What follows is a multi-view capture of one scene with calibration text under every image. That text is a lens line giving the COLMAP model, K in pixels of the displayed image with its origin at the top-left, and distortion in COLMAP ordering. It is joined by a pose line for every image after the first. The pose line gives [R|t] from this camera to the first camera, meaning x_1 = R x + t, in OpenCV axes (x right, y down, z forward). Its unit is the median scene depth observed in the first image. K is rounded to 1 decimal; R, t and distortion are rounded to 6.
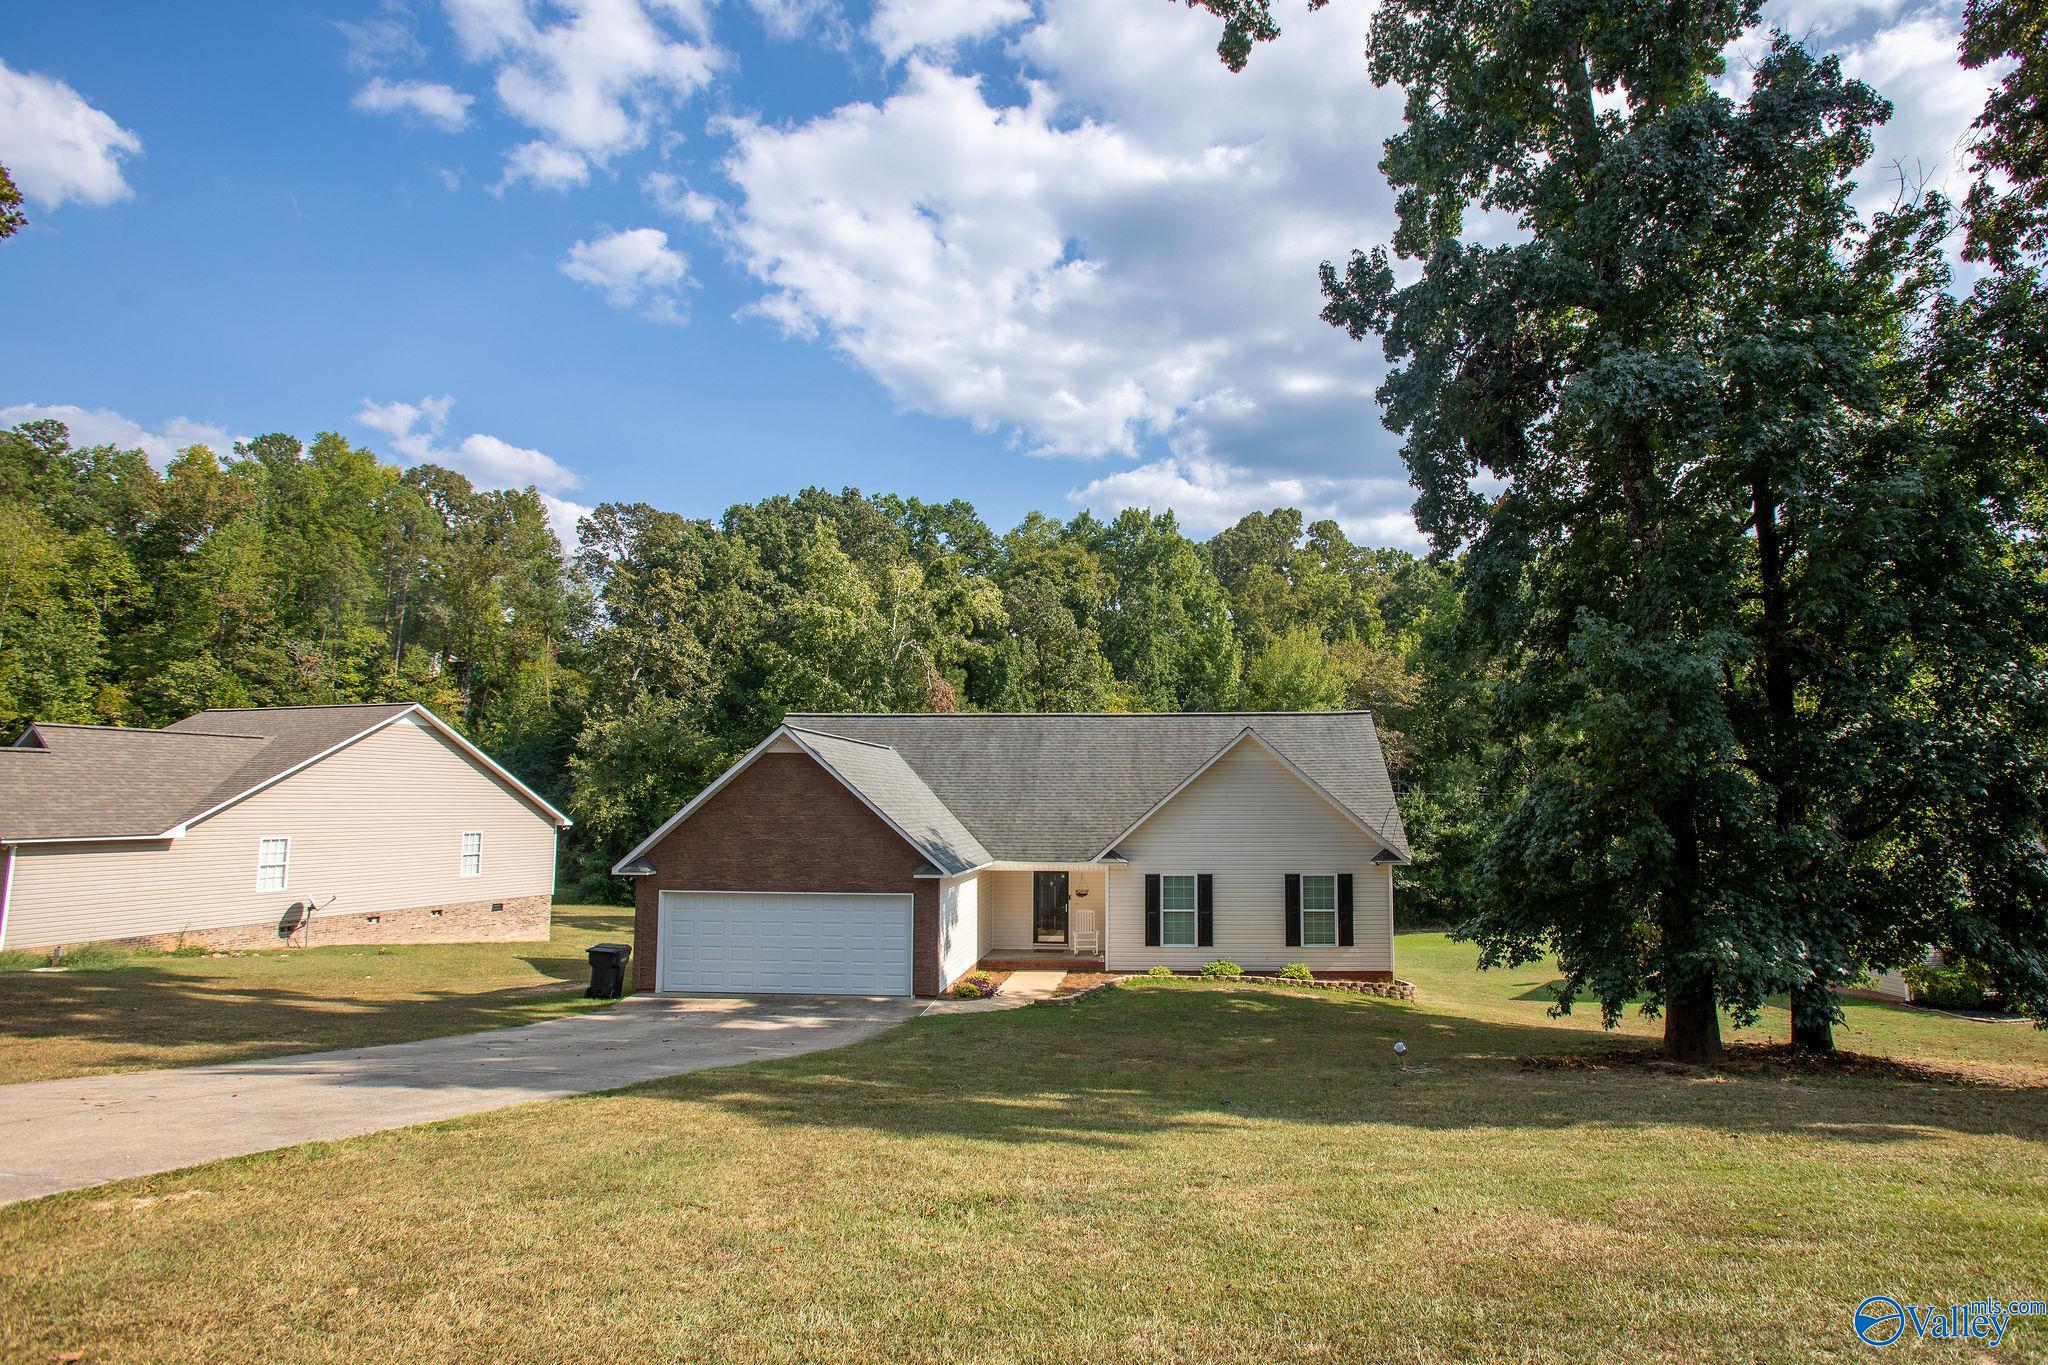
lens RADIAL K [[1098.2, 0, 1024.0], [0, 1098.2, 682.5], [0, 0, 1]] dist [-0.086127, 0.000040]
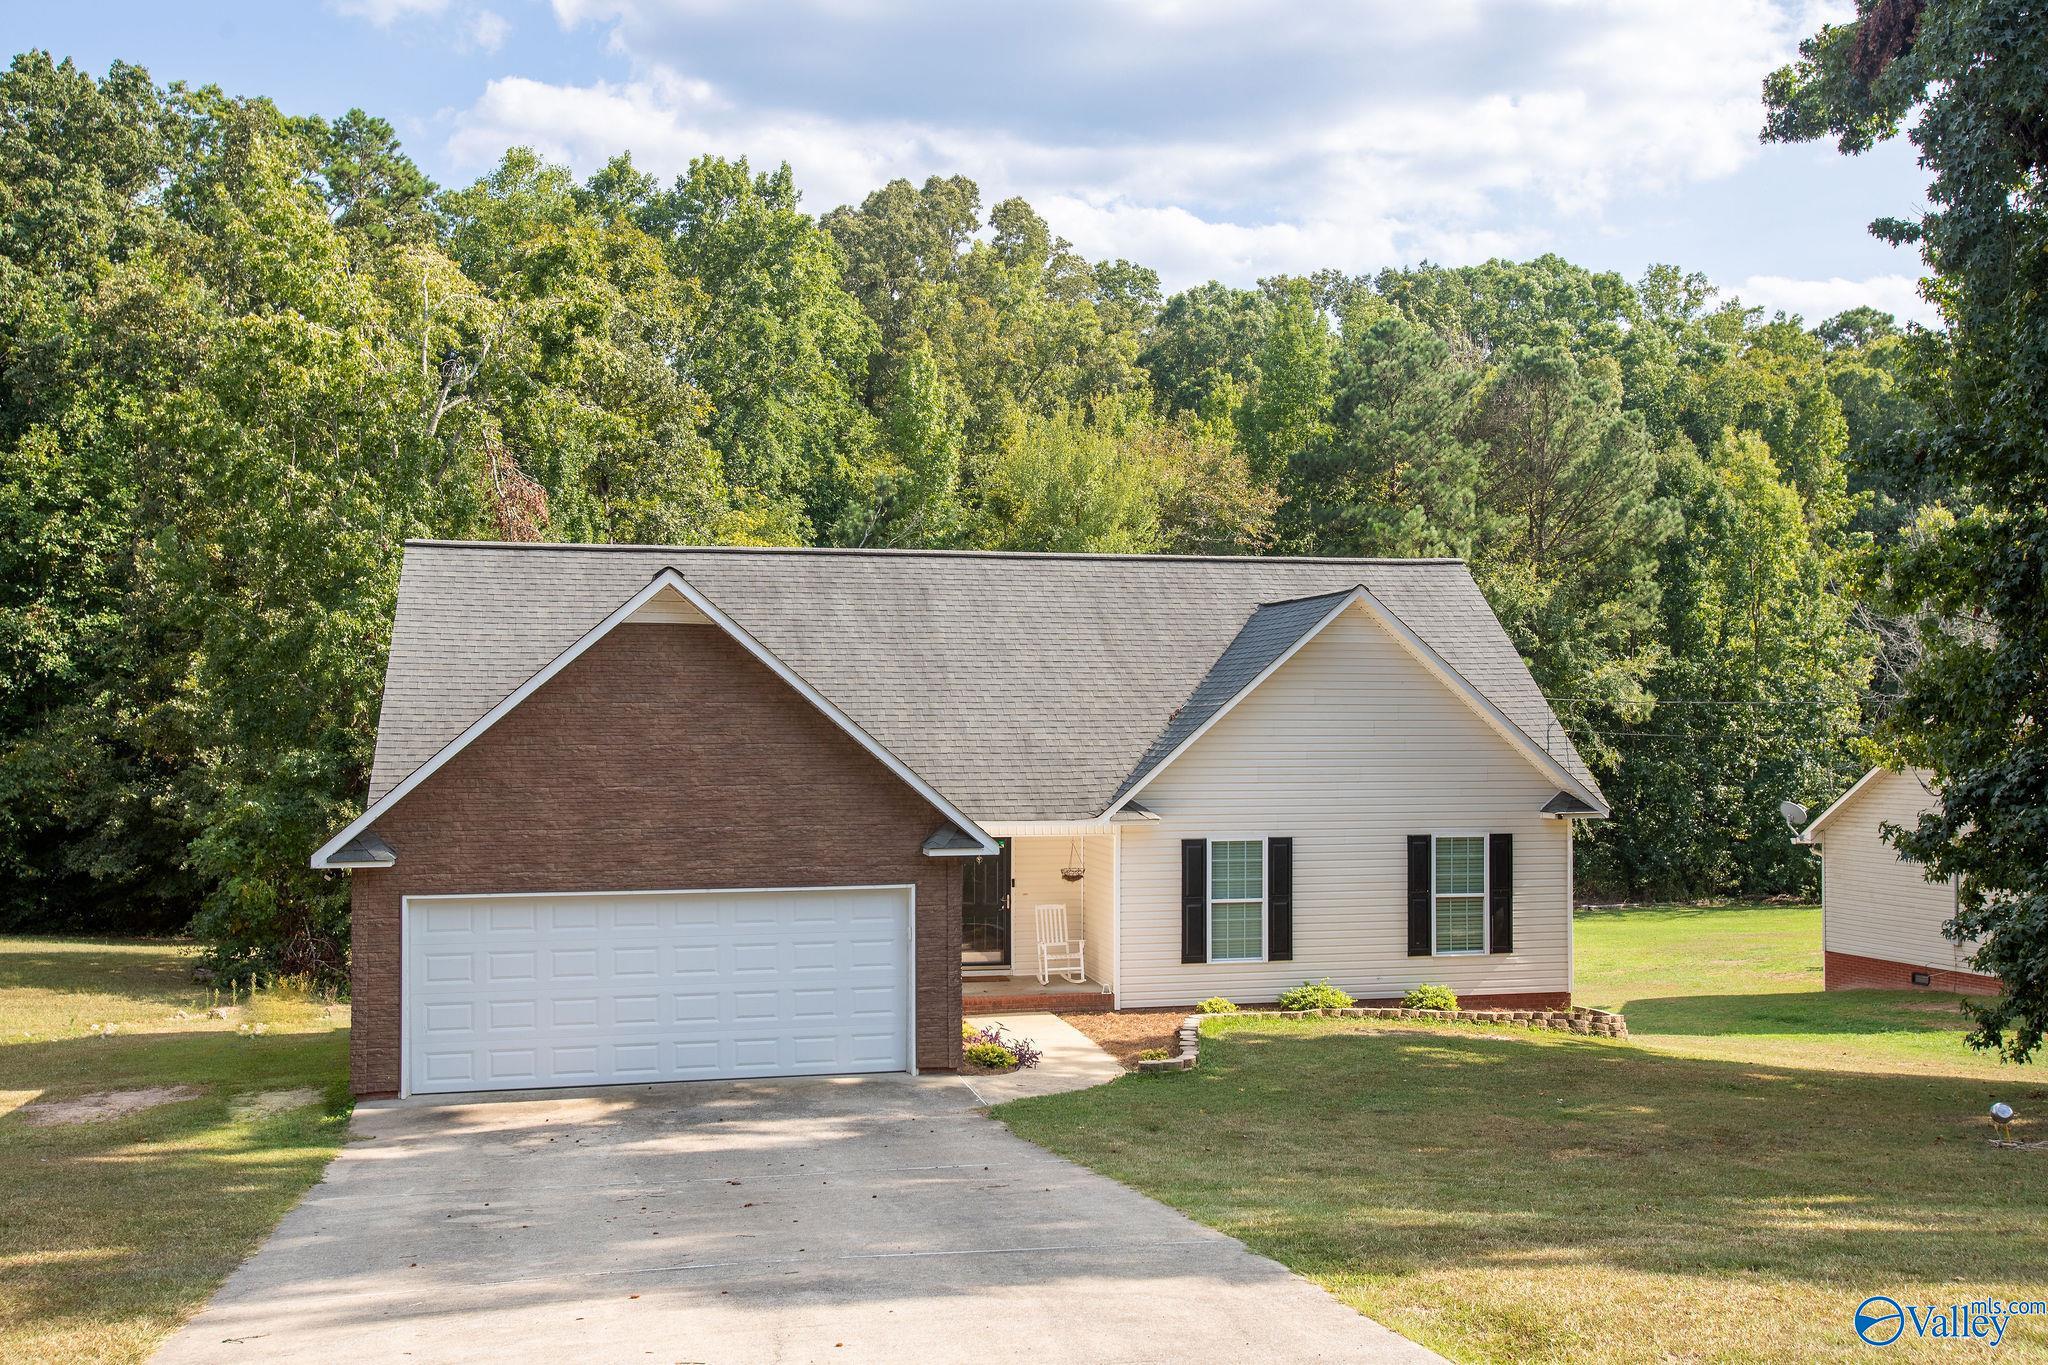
lens RADIAL K [[2011.8, 0, 1024.0], [0, 2011.8, 682.5], [0, 0, 1]] dist [-0.006730, 0.005914]
pose [[0.954733, 0.000996, 0.297464, -0.275726], [-0.029822, 0.995277, 0.092382, -0.000895], [-0.295967, -0.097071, 0.950253, 0.033561]]
